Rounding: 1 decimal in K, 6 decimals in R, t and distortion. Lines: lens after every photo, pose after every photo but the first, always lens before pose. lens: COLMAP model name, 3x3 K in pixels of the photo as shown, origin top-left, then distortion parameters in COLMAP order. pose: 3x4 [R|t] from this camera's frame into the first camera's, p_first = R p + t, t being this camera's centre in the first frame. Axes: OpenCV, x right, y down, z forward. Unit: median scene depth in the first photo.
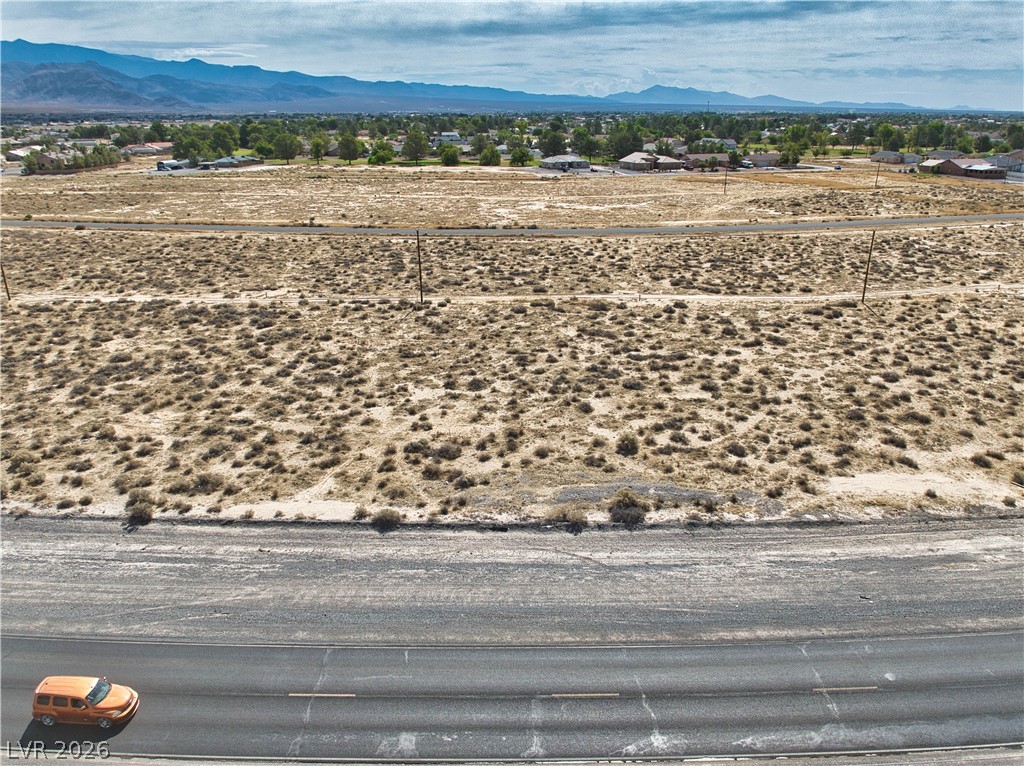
lens RADIAL K [[756.3, 0, 512.2], [0, 756.3, 357.0], [0, 0, 1]] dist [-0.048865, 0.000756]
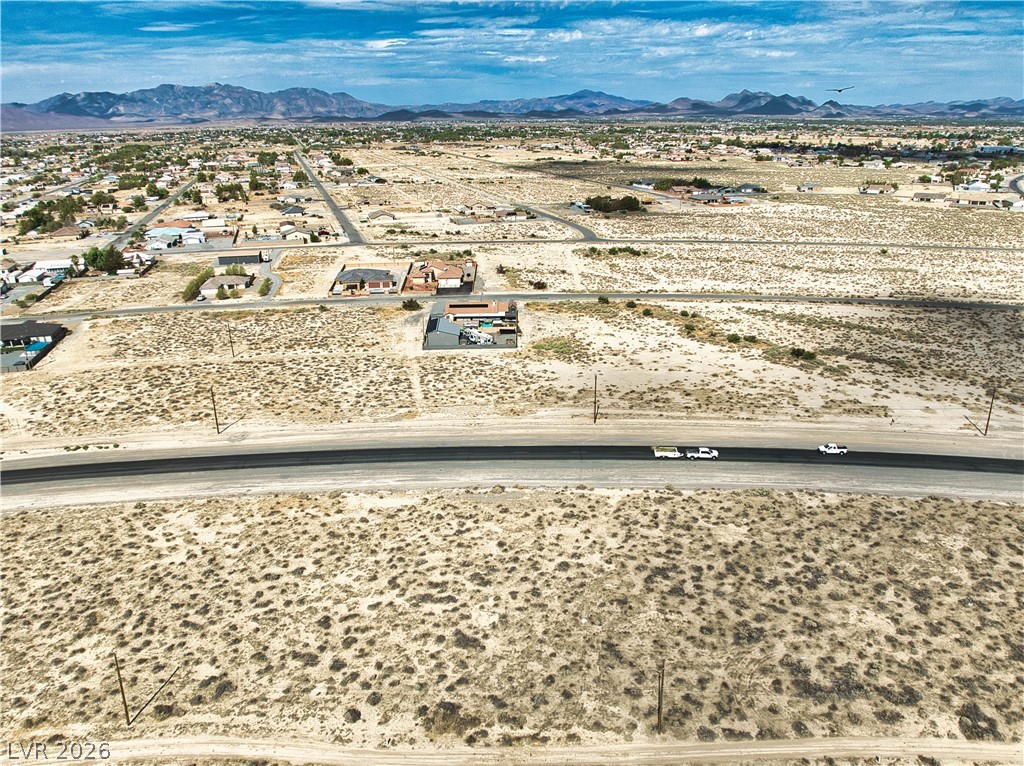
lens RADIAL K [[728.6, 0, 513.0], [0, 728.6, 387.7], [0, 0, 1]] dist [-0.053808, 0.007122]
pose [[-0.999712, 0.013398, 0.019887, 0.029149], [0.022794, 0.788513, 0.614595, -1.408992], [-0.007447, 0.614872, -0.788592, 2.308696]]
